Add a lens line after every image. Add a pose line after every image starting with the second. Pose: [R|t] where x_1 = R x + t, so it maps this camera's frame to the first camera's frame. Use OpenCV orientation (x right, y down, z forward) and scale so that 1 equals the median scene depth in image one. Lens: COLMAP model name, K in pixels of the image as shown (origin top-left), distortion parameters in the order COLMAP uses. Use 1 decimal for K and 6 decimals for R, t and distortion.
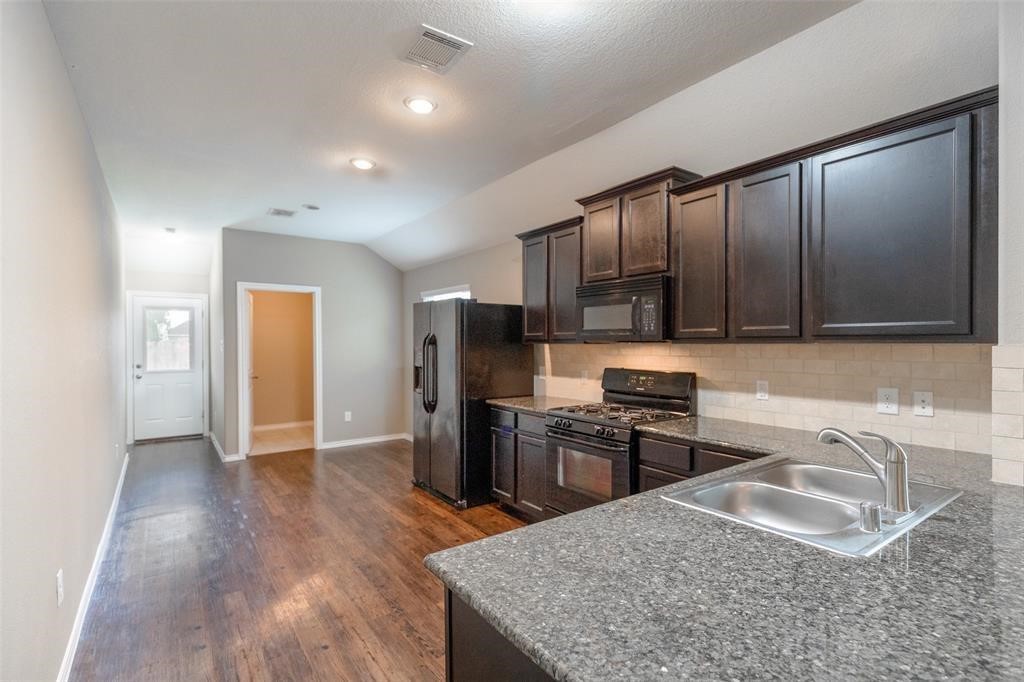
lens RADIAL K [[466.5, 0, 510.2], [0, 466.5, 341.4], [0, 0, 1]] dist [0.000938, 0.001474]
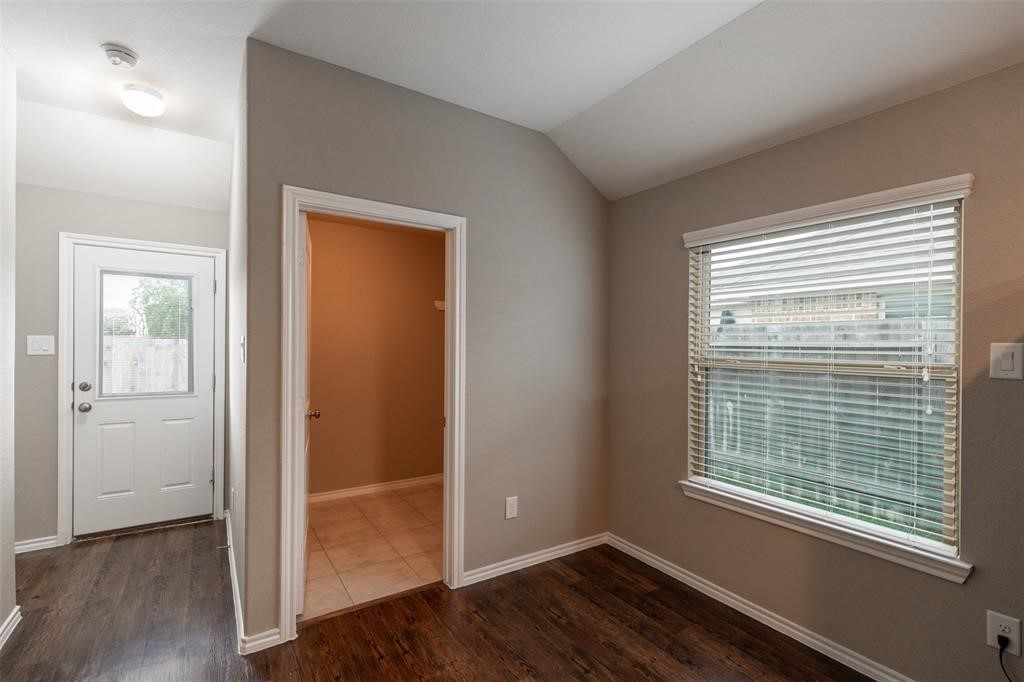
lens RADIAL K [[466.5, 0, 512.6], [0, 466.5, 342.6], [0, 0, 1]] dist [0.000938, 0.001474]
pose [[0.998360, 0.013953, -0.055519, -0.463063], [-0.013977, 0.999902, -0.000054, 0.000873], [0.055513, 0.000830, 0.998458, 0.777783]]
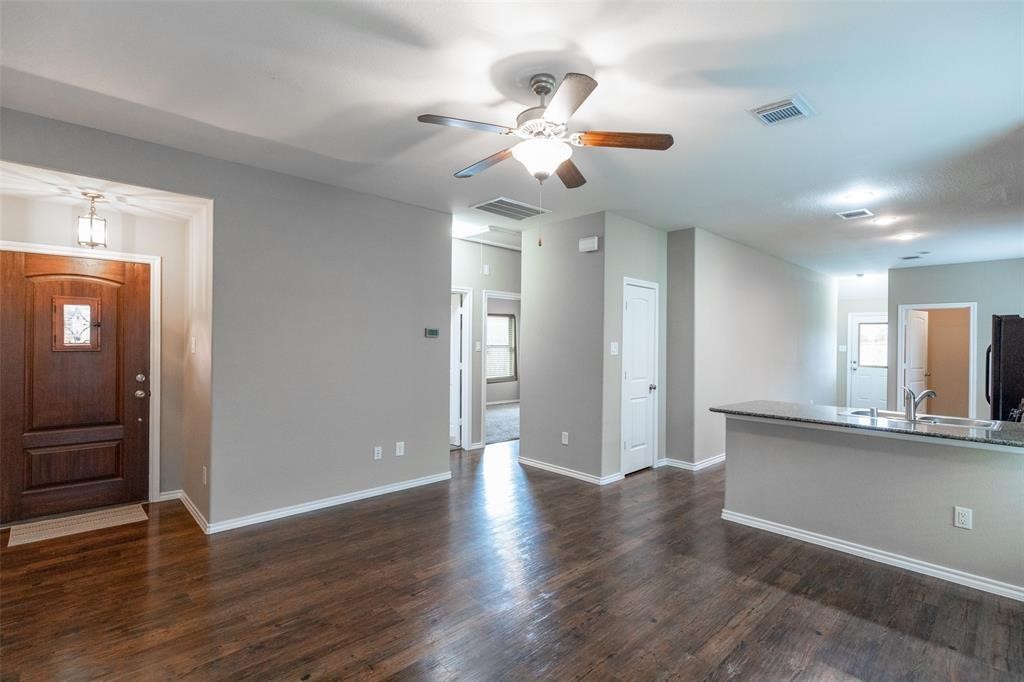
lens RADIAL K [[466.5, 0, 514.1], [0, 466.5, 342.4], [0, 0, 1]] dist [0.000938, 0.001474]
pose [[0.102865, 0.006246, -0.994676, 0.899784], [-0.014601, 0.999882, 0.004769, -0.003467], [0.994588, 0.014033, 0.102944, -0.396598]]
